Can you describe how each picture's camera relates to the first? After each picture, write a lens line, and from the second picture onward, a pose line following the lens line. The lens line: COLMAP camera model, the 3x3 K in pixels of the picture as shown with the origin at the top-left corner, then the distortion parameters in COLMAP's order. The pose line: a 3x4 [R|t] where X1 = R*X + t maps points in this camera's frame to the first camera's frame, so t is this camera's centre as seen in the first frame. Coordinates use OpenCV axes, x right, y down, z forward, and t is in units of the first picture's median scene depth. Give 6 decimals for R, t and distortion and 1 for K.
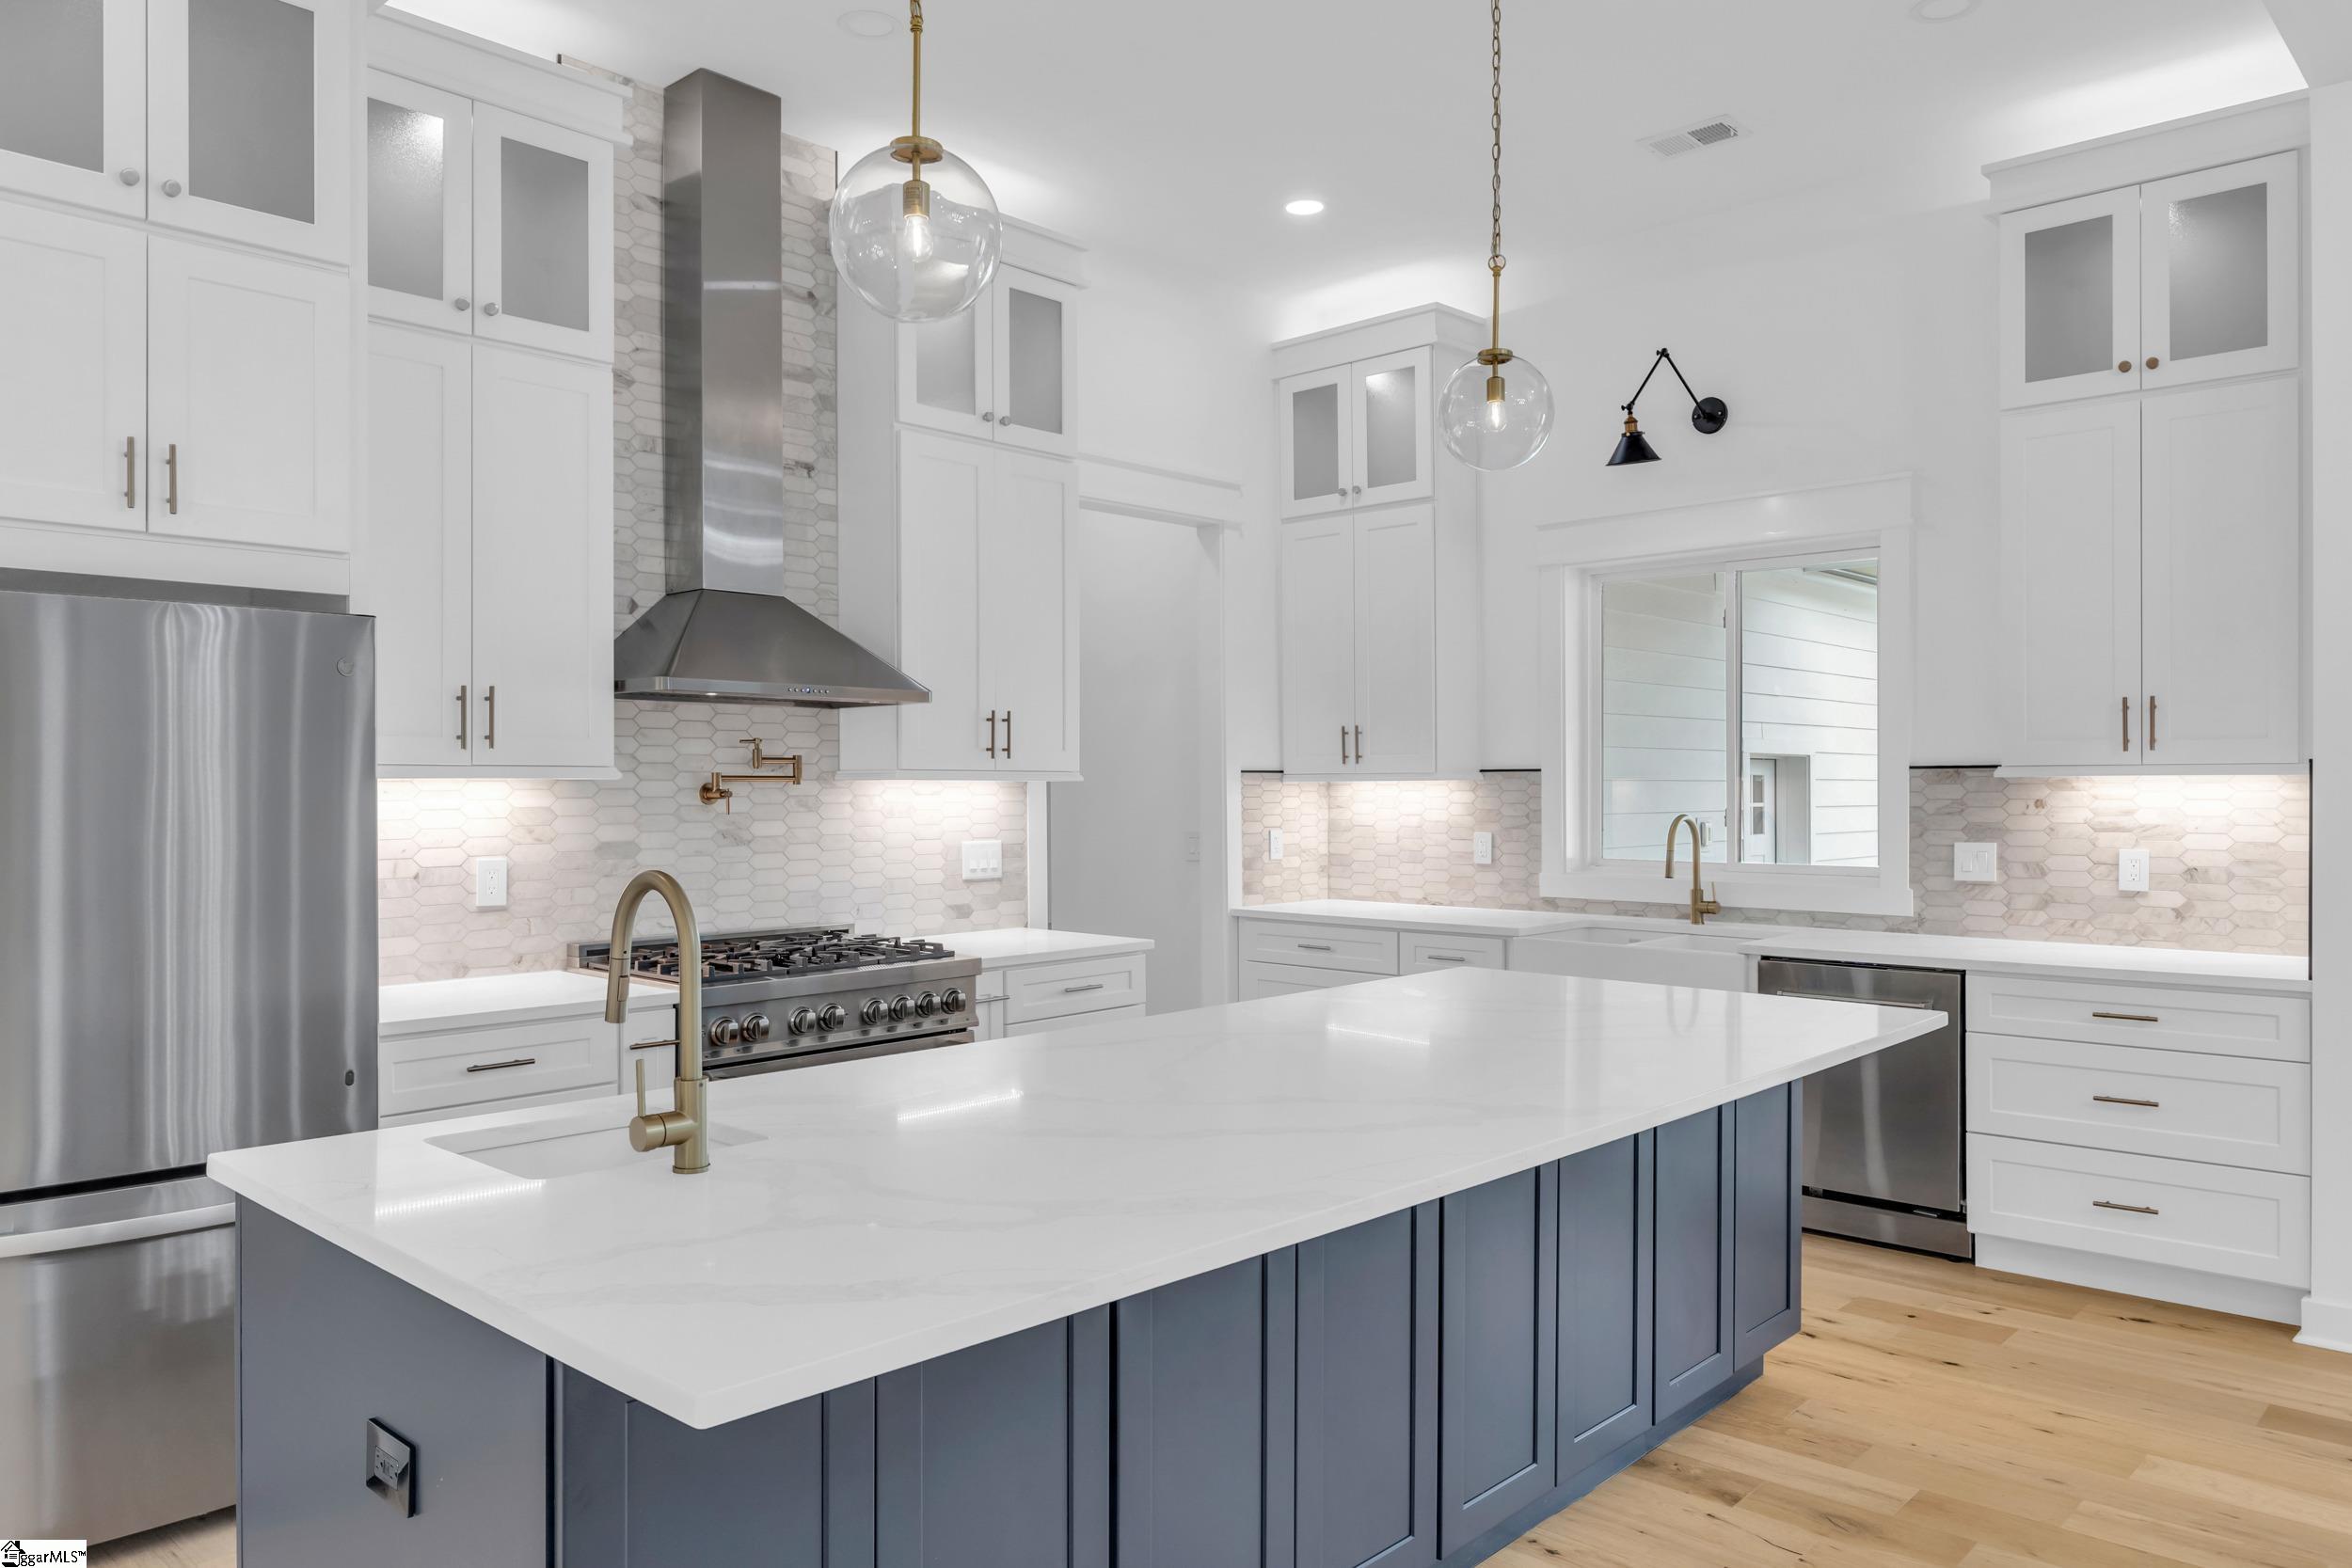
lens RADIAL K [[1609.5, 0, 1185.7], [0, 1609.5, 776.7], [0, 0, 1]] dist [-0.012413, 0.005488]
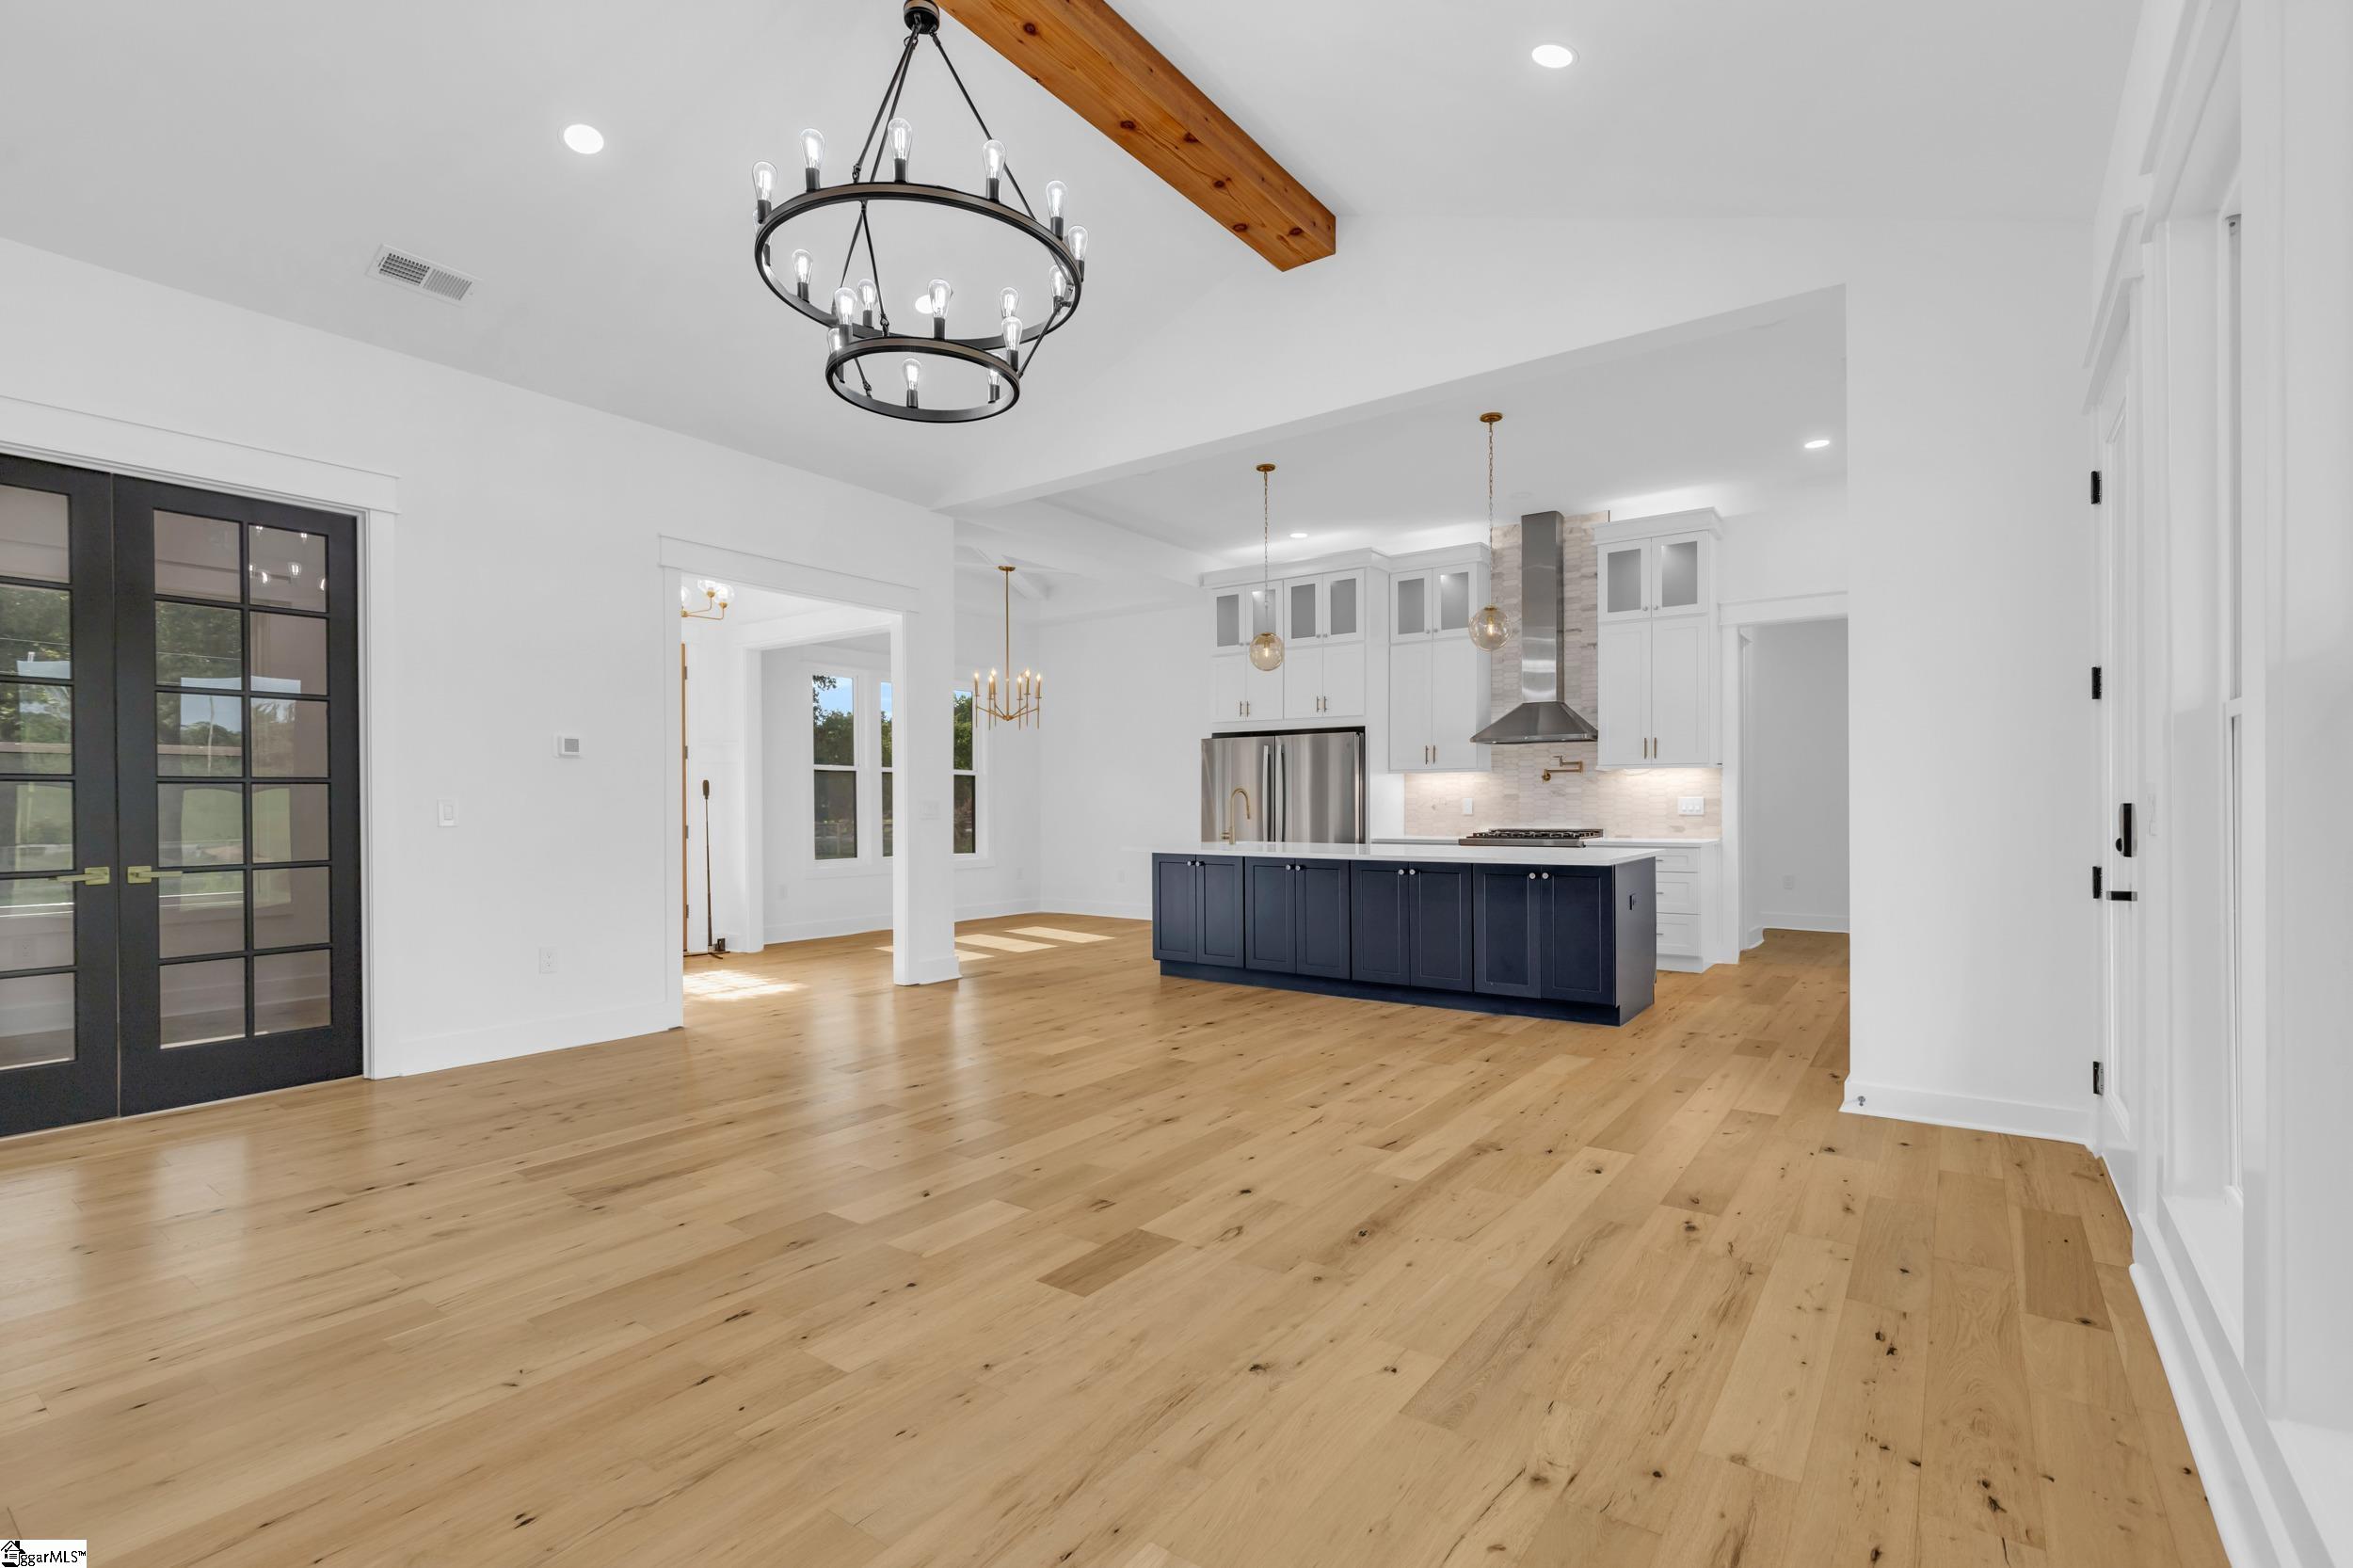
lens RADIAL K [[1068.9, 0, 1191.5], [0, 1068.9, 805.7], [0, 0, 1]] dist [0.006179, 0.000115]
pose [[0.119997, 0.003422, -0.992768, 1.374524], [0.009372, 0.999946, 0.004580, 0.043771], [0.992730, -0.009853, 0.119958, 0.189534]]
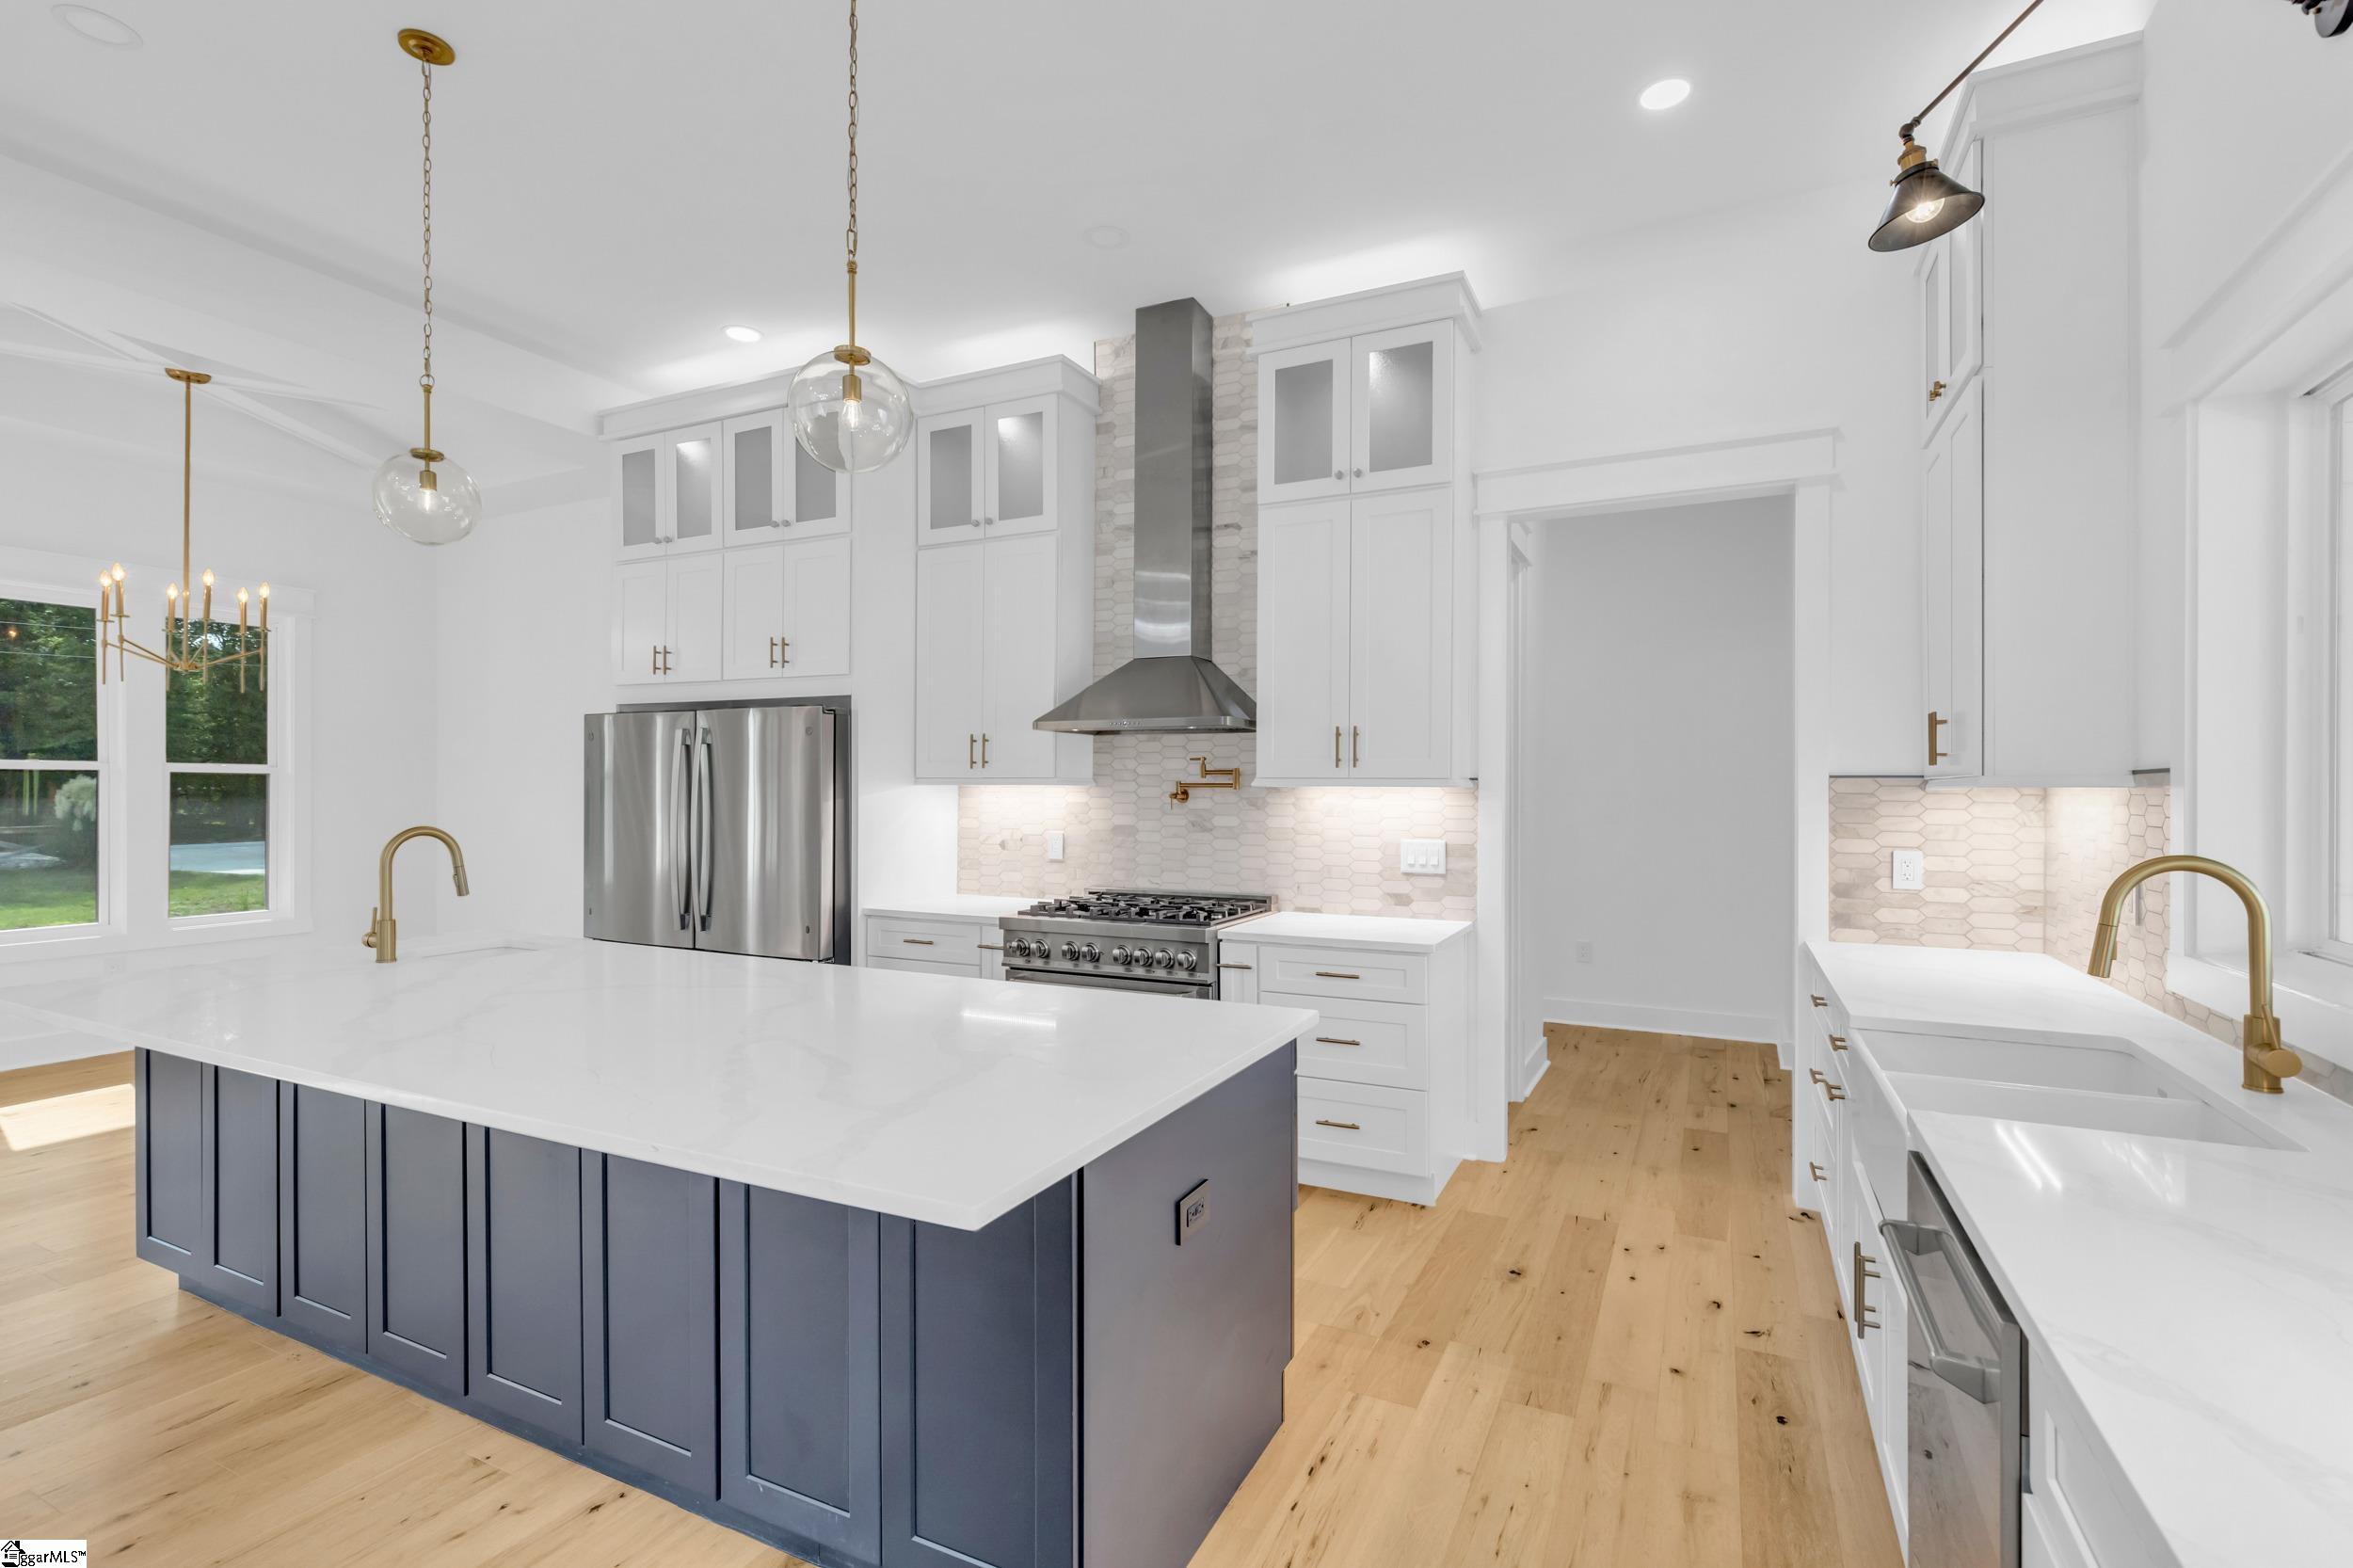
lens RADIAL K [[1068.9, 0, 1189.1], [0, 1068.9, 793.9], [0, 0, 1]] dist [0.006179, 0.000115]
pose [[0.284205, 0.005597, -0.958747, 0.626243], [-0.000413, 0.999984, 0.005715, 0.003272], [0.958764, -0.001228, 0.284202, 0.710447]]
